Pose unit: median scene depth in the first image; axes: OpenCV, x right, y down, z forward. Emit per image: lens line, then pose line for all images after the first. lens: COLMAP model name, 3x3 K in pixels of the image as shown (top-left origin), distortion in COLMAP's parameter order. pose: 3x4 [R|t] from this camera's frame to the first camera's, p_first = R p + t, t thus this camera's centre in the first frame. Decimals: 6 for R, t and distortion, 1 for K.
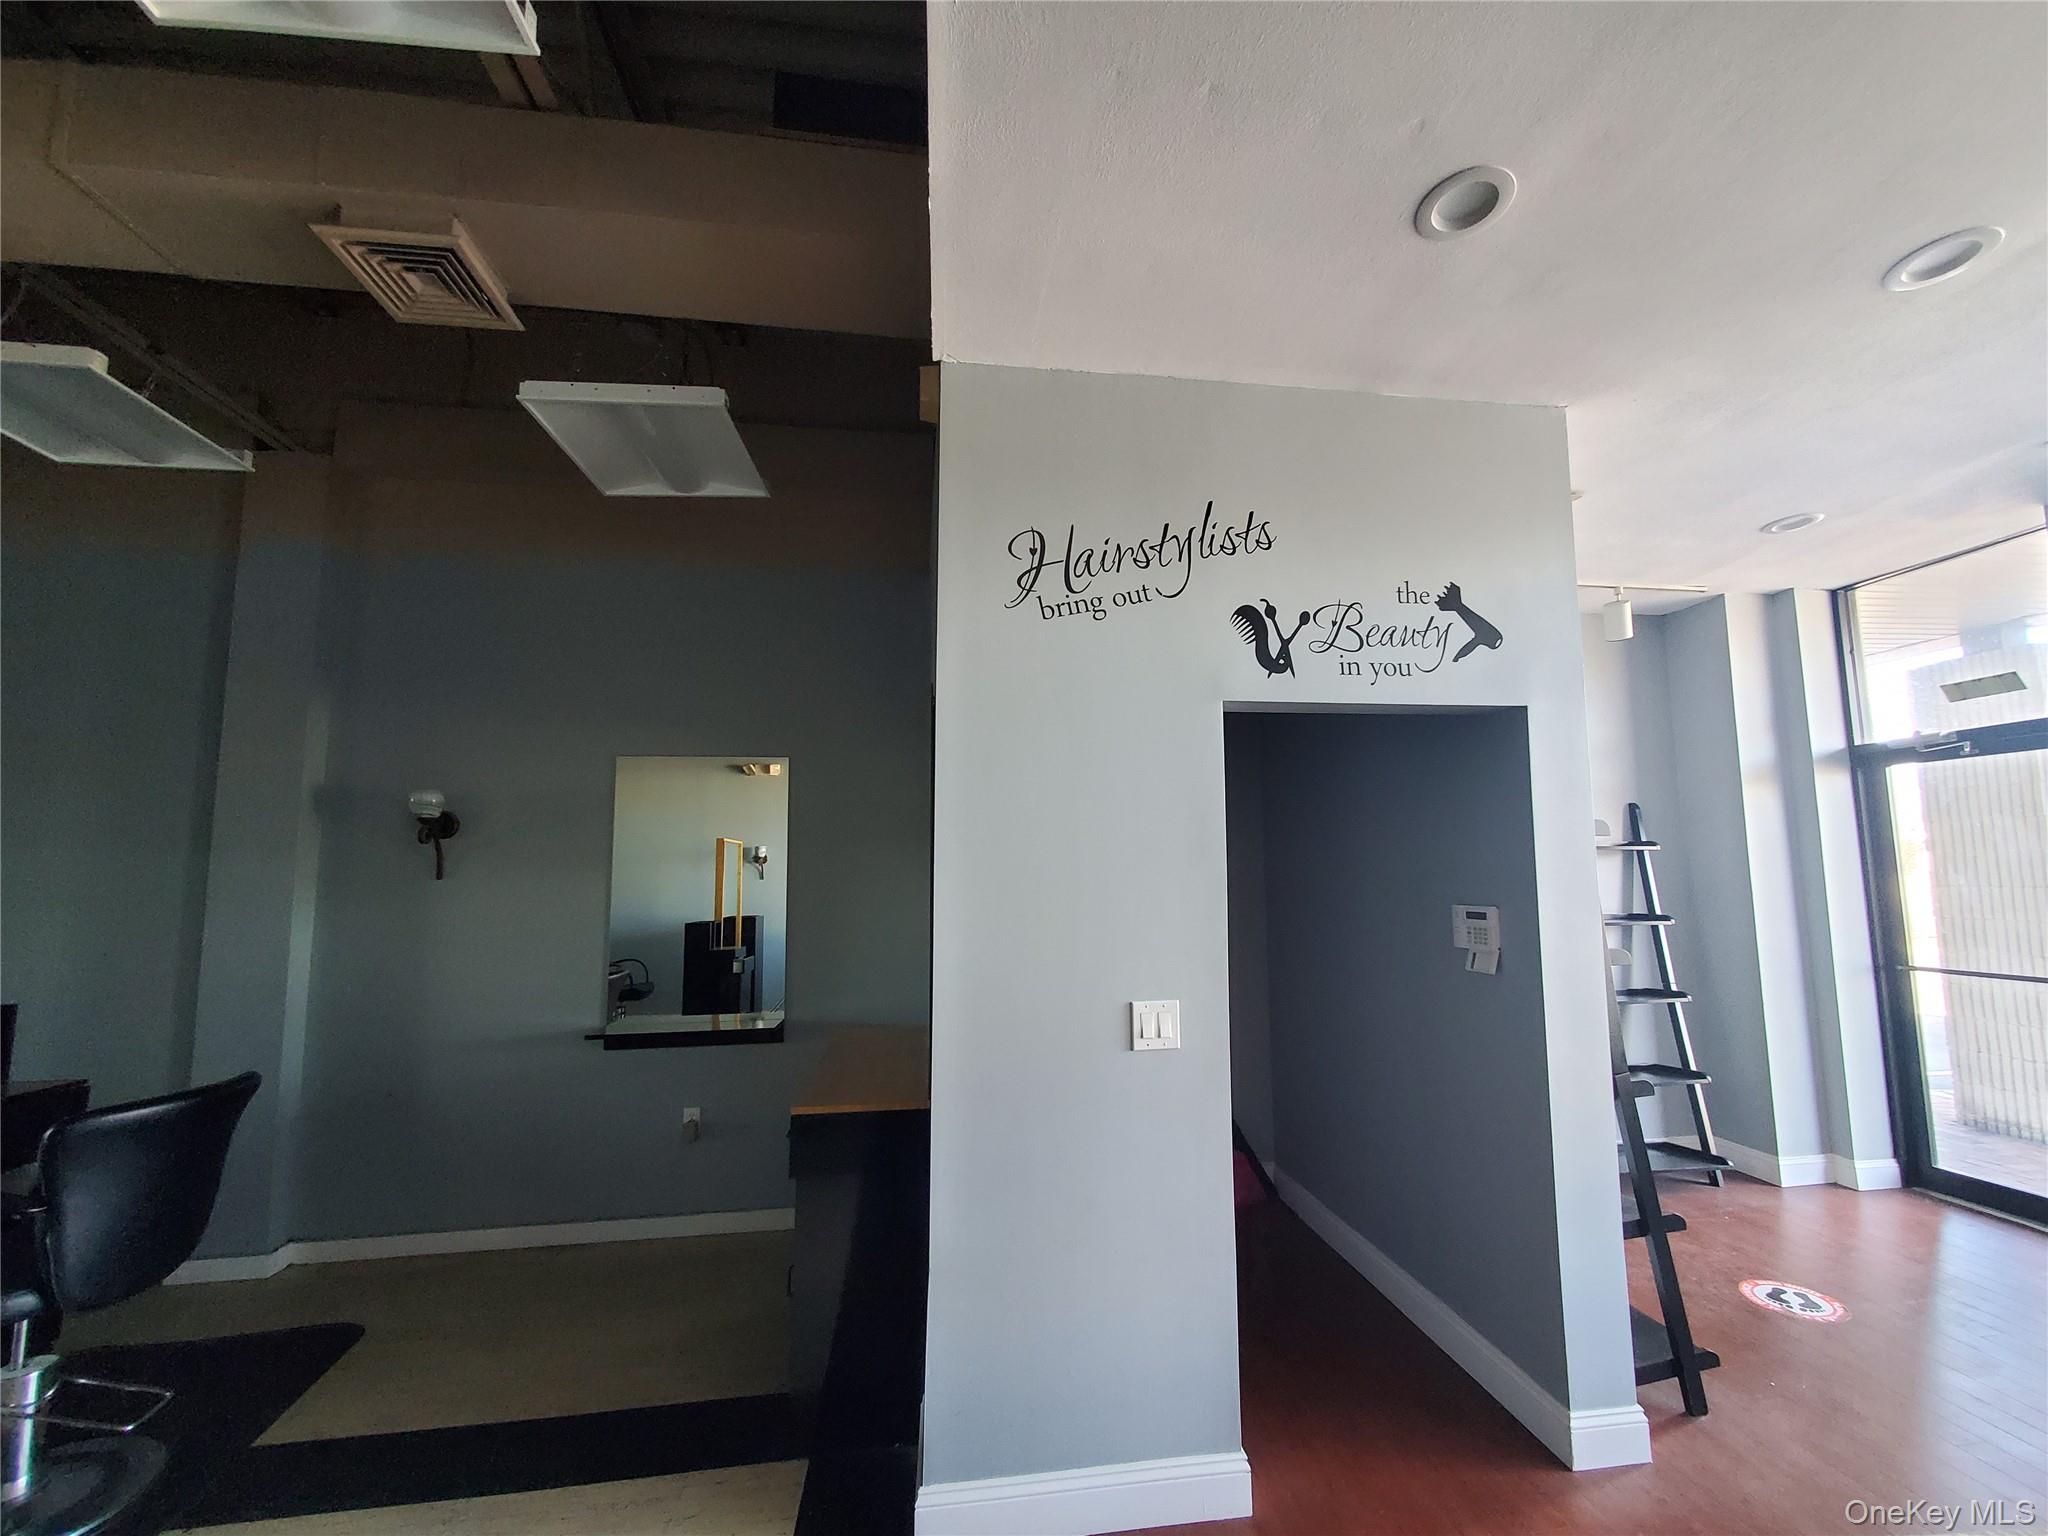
lens RADIAL K [[818.7, 0, 1033.0], [0, 818.7, 780.0], [0, 0, 1]] dist [0.001377, -0.000149]
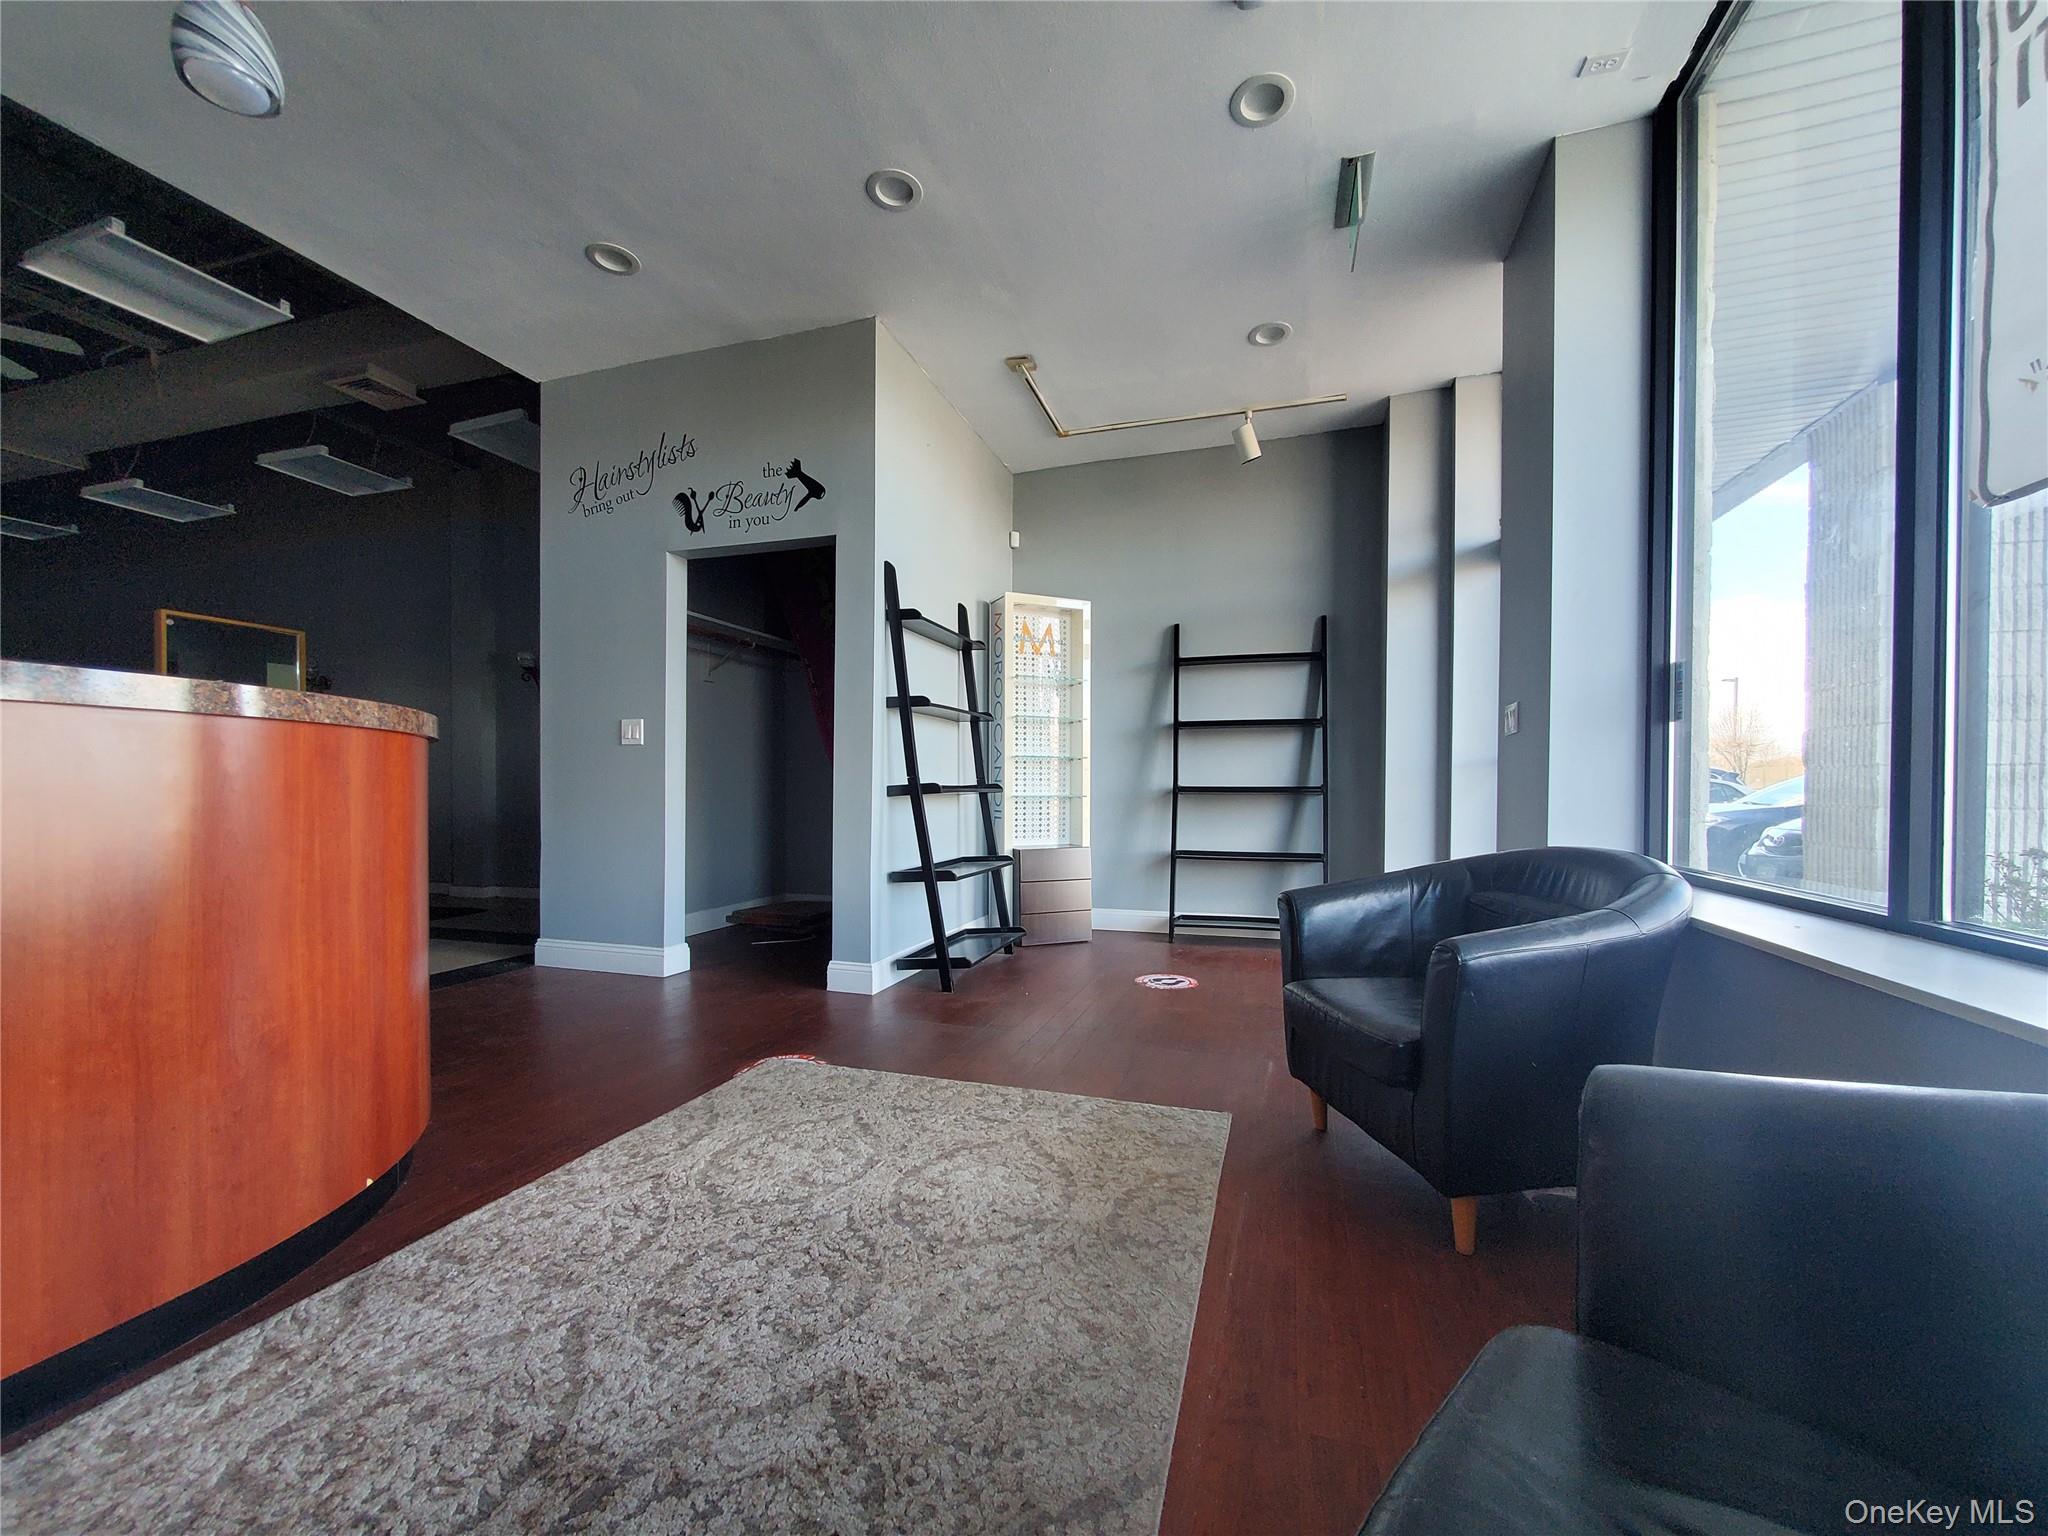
lens RADIAL K [[818.7, 0, 1018.7], [0, 818.7, 778.9], [0, 0, 1]] dist [0.001377, -0.000149]
pose [[0.899432, 0.014006, -0.436837, 1.618134], [0.034719, 0.994038, 0.103358, 0.222561], [0.435680, -0.108130, 0.893583, -0.277181]]
